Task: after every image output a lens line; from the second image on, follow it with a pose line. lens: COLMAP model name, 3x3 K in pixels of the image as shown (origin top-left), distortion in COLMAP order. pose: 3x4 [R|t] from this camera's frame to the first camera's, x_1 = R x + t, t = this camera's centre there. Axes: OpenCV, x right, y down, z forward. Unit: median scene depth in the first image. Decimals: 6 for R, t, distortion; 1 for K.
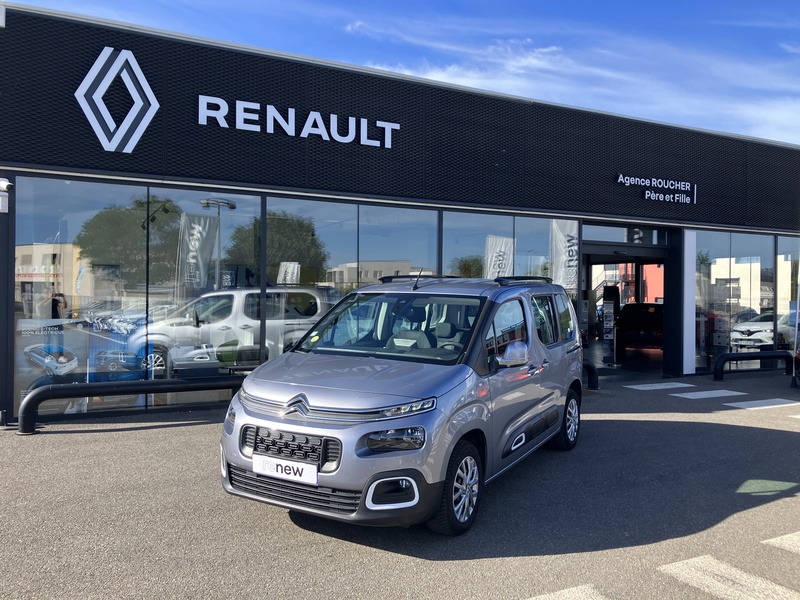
lens RADIAL K [[652.2, 0, 397.6], [0, 652.2, 297.1], [0, 0, 1]] dist [0.038774, -0.053047]
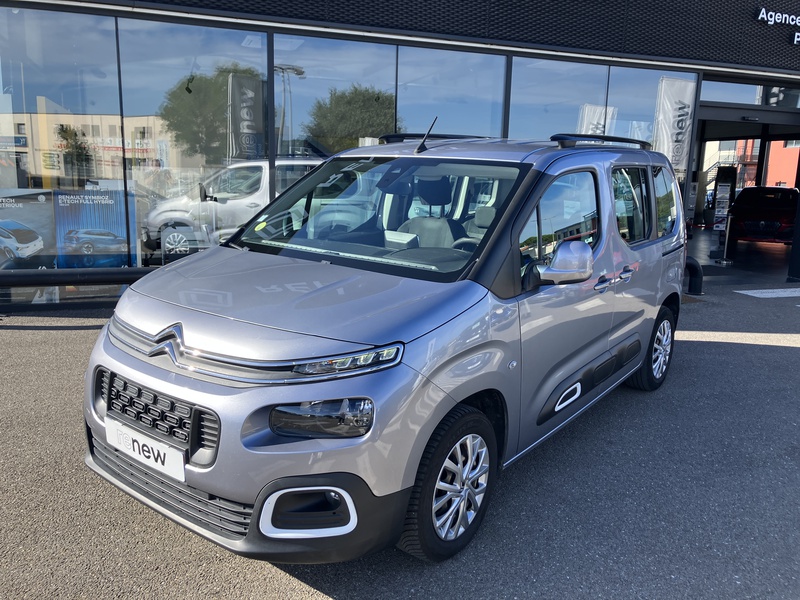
lens RADIAL K [[652.2, 0, 398.9], [0, 652.2, 303.2], [0, 0, 1]] dist [0.038774, -0.053047]
pose [[0.990652, 0.043460, -0.129309, 0.064993], [-0.018173, 0.981491, 0.190644, 0.008406], [0.135201, -0.186512, 0.973105, 0.244200]]
